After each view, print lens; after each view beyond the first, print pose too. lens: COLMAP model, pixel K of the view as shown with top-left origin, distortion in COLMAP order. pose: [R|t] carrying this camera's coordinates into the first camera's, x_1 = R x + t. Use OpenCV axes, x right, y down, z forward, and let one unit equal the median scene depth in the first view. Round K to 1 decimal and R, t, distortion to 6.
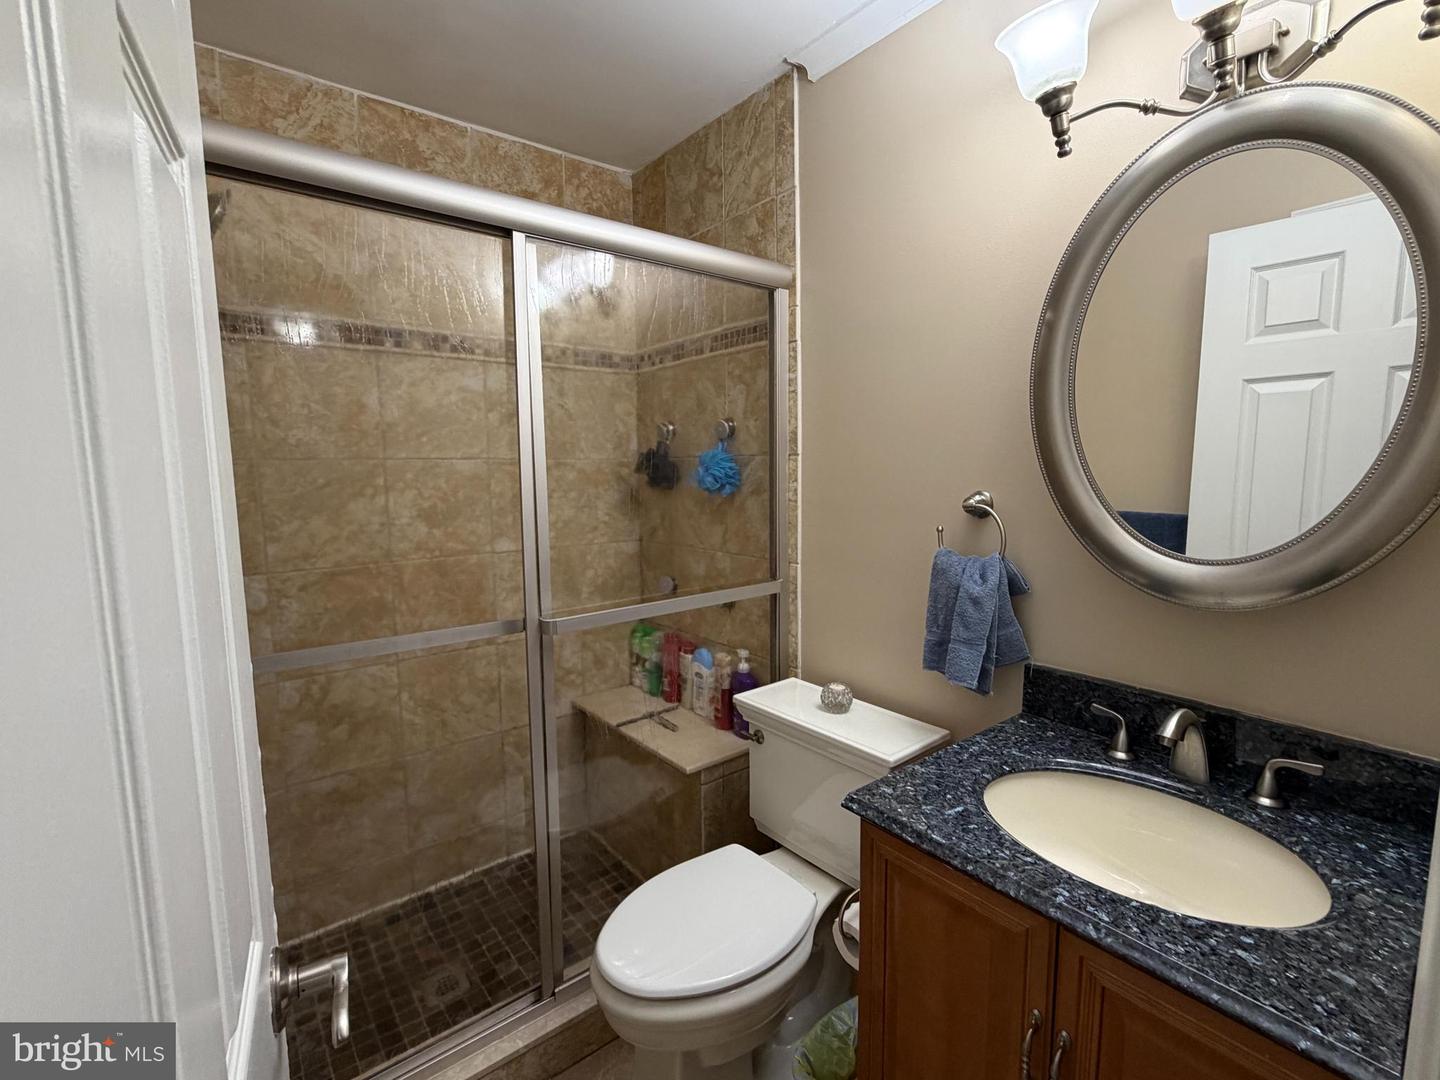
lens RADIAL K [[661.6, 0, 728.5], [0, 661.6, 539.8], [0, 0, 1]] dist [0.002471, 0.000693]
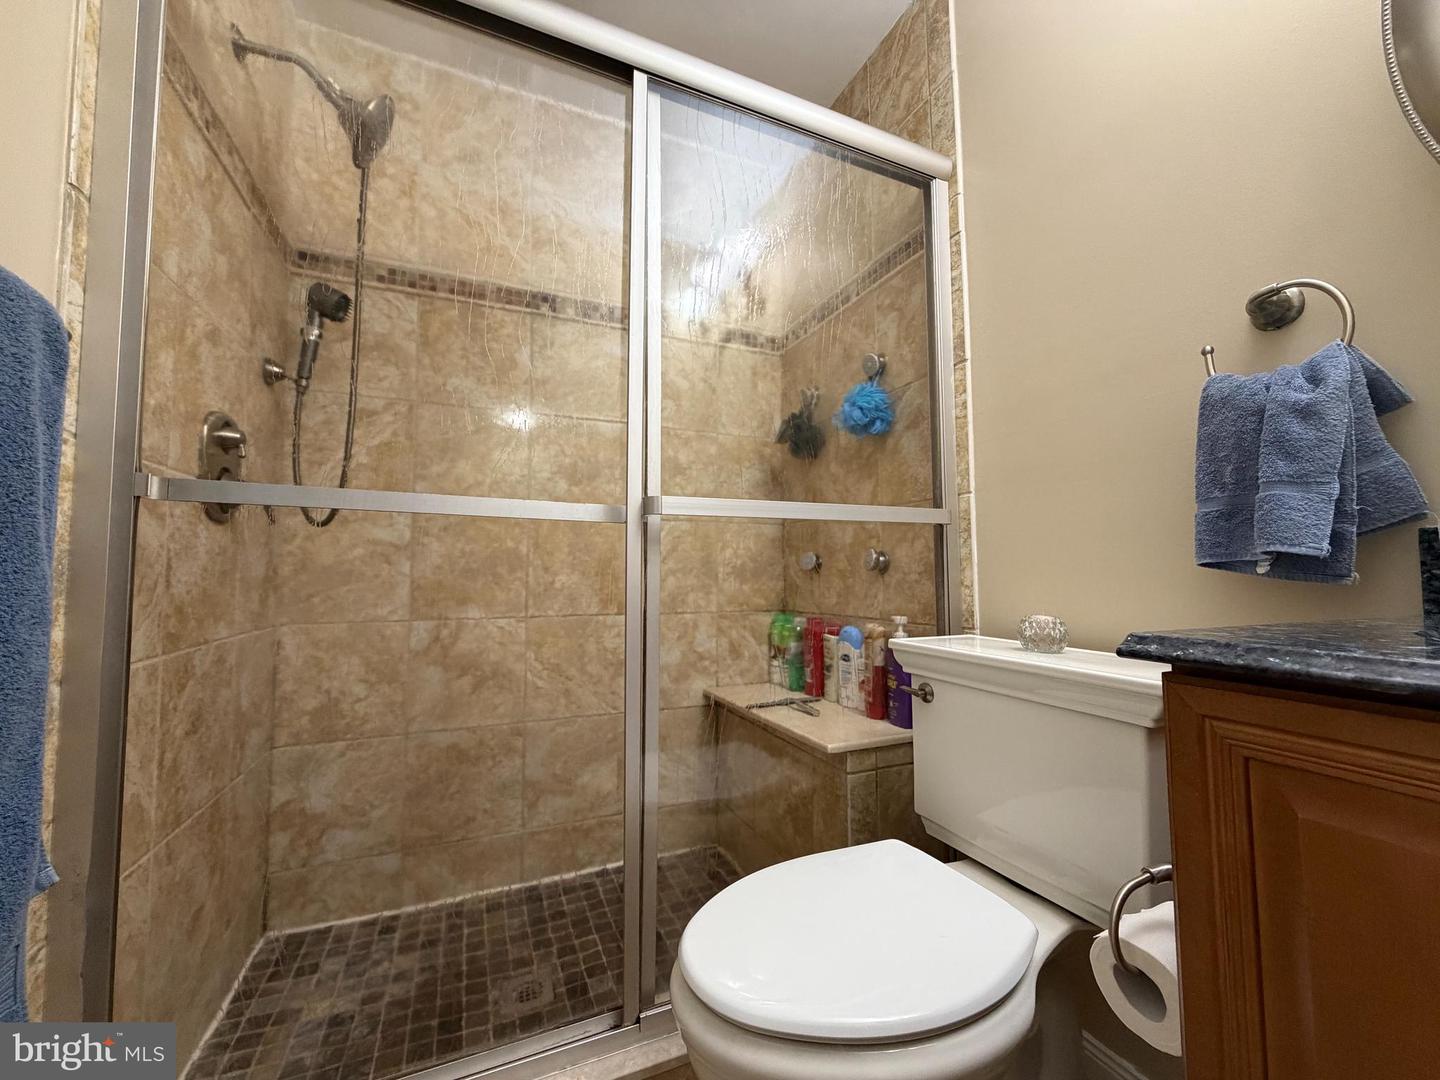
lens RADIAL K [[578.4, 0, 720.7], [0, 578.4, 544.0], [0, 0, 1]] dist [0.003686, 0.000256]
pose [[0.964052, -0.012147, -0.265435, -0.000936], [-0.034764, 0.984602, -0.171322, 0.223220], [0.263429, 0.174391, 0.948785, 0.265227]]
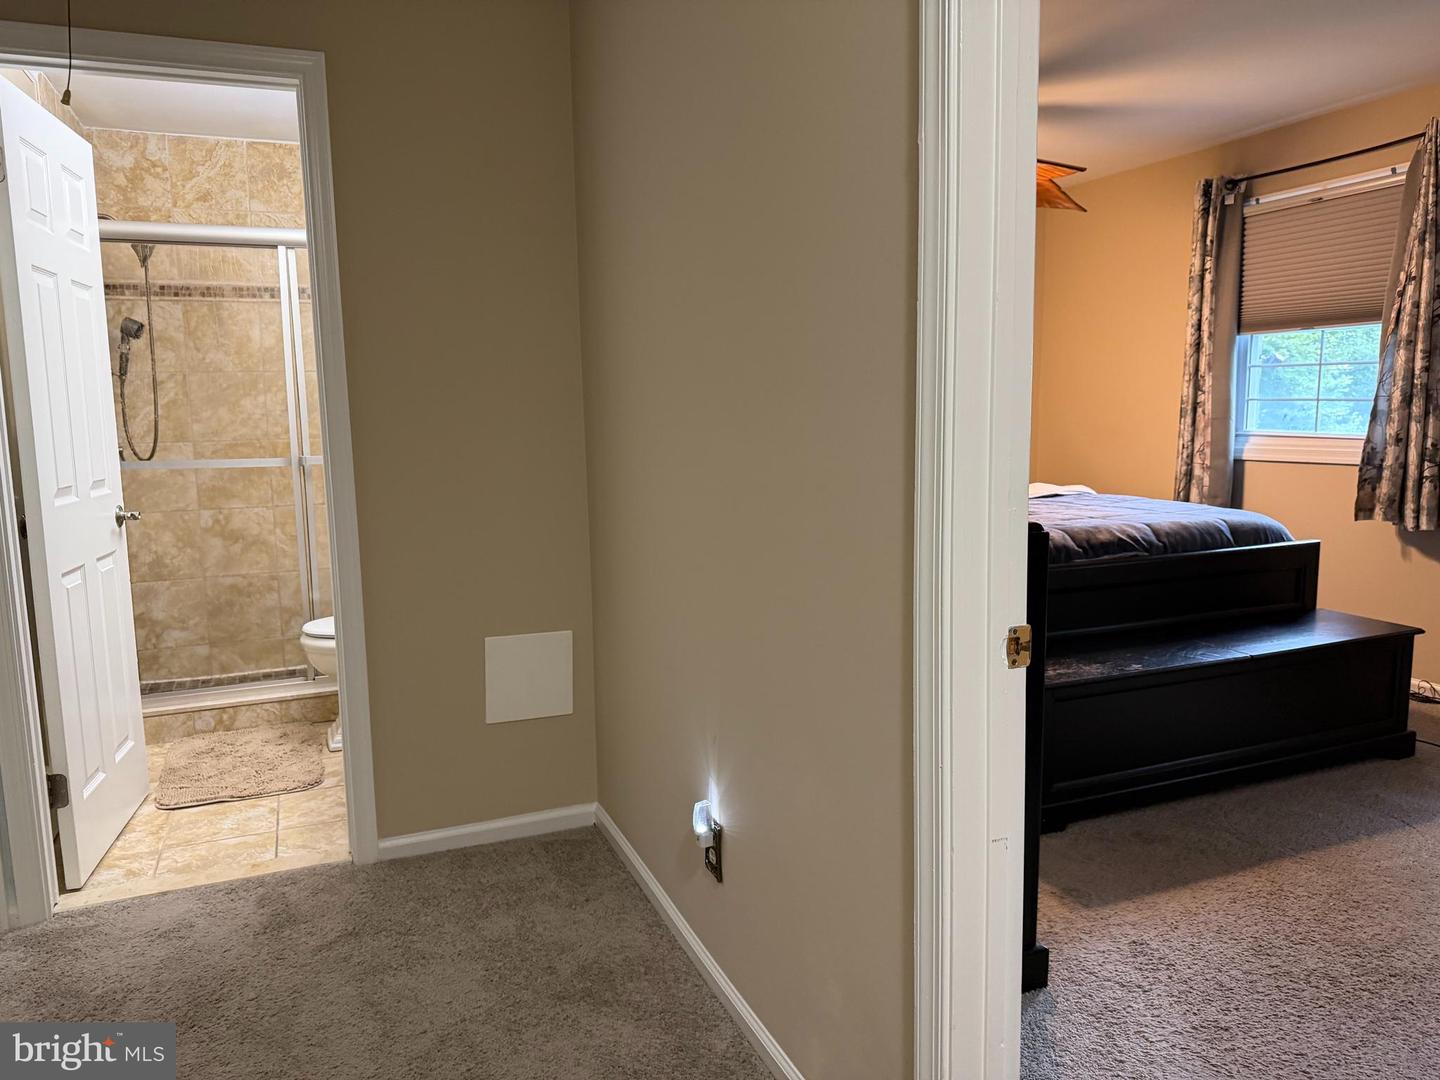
lens RADIAL K [[1016.5, 0, 716.4], [0, 1016.5, 539.3], [0, 0, 1]] dist [0.035419, -0.040313]
pose [[0.959127, 0.018992, -0.282338, 1.178081], [-0.017859, 0.999819, 0.006584, 0.235148], [0.282412, -0.001273, 0.959292, -0.990925]]
